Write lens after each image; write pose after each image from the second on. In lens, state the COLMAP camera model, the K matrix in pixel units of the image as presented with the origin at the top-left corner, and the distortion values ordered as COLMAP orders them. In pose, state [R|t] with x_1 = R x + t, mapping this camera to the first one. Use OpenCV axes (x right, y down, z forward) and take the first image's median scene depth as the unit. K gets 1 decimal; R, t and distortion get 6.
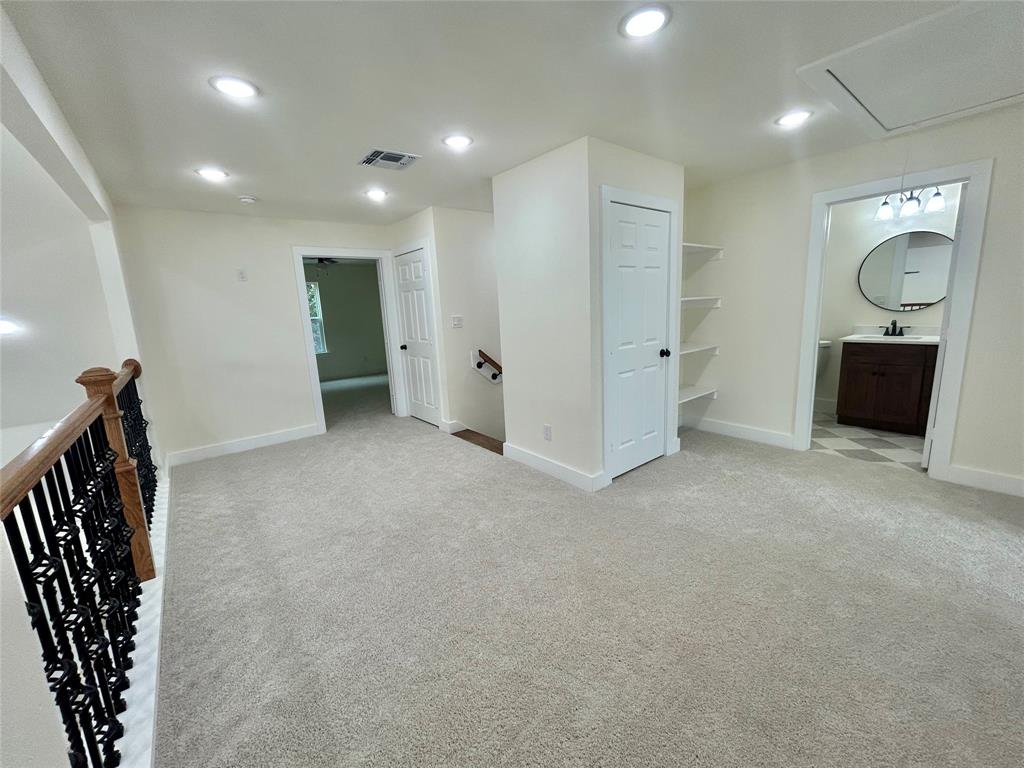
lens RADIAL K [[415.6, 0, 512.0], [0, 415.6, 384.0], [0, 0, 1]] dist [0.022250, 0.000221]
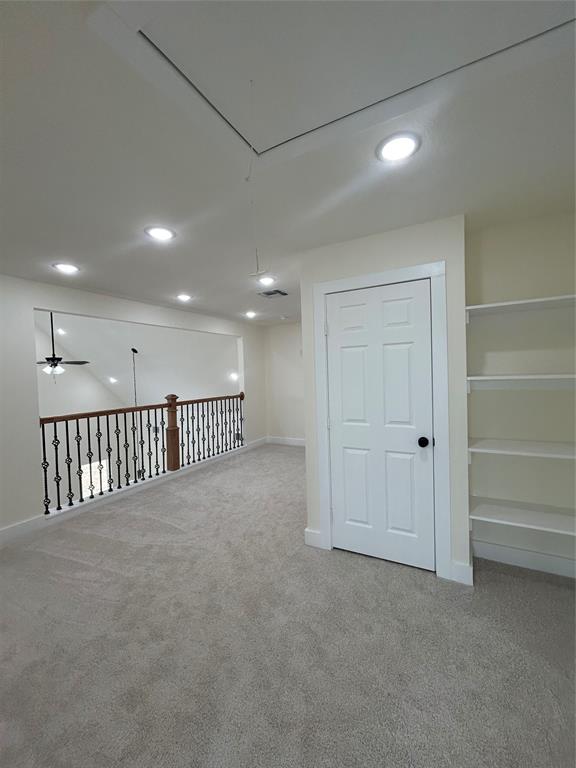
lens RADIAL K [[319.8, 0, 285.8], [0, 319.8, 381.6], [0, 0, 1]] dist [-0.000850, 0.001318]
pose [[0.379234, 0.060254, -0.923337, 0.832522], [-0.158208, 0.987406, -0.000545, -0.147018], [0.911675, 0.146286, 0.383990, 0.489323]]
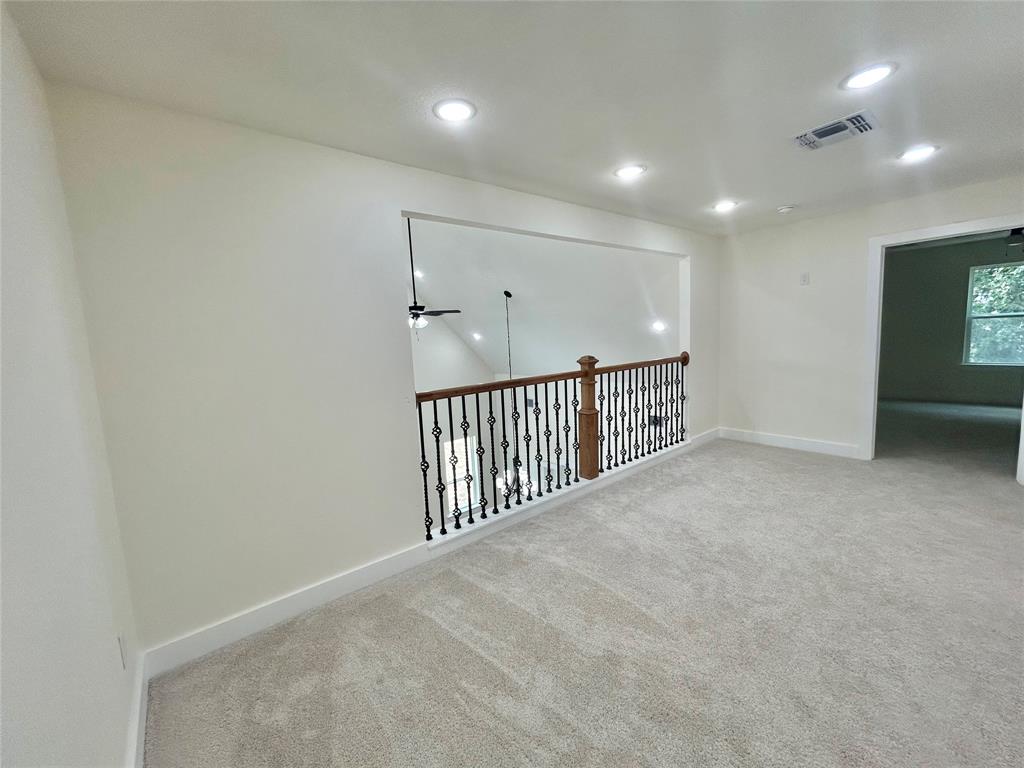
lens RADIAL K [[426.5, 0, 512.0], [0, 426.5, 384.0], [0, 0, 1]] dist [-0.000850, 0.001318]
pose [[0.001874, 0.163833, -0.986486, 0.496506], [-0.135413, 0.977443, 0.162074, -0.099096], [0.990787, 0.133280, 0.024017, 0.371804]]
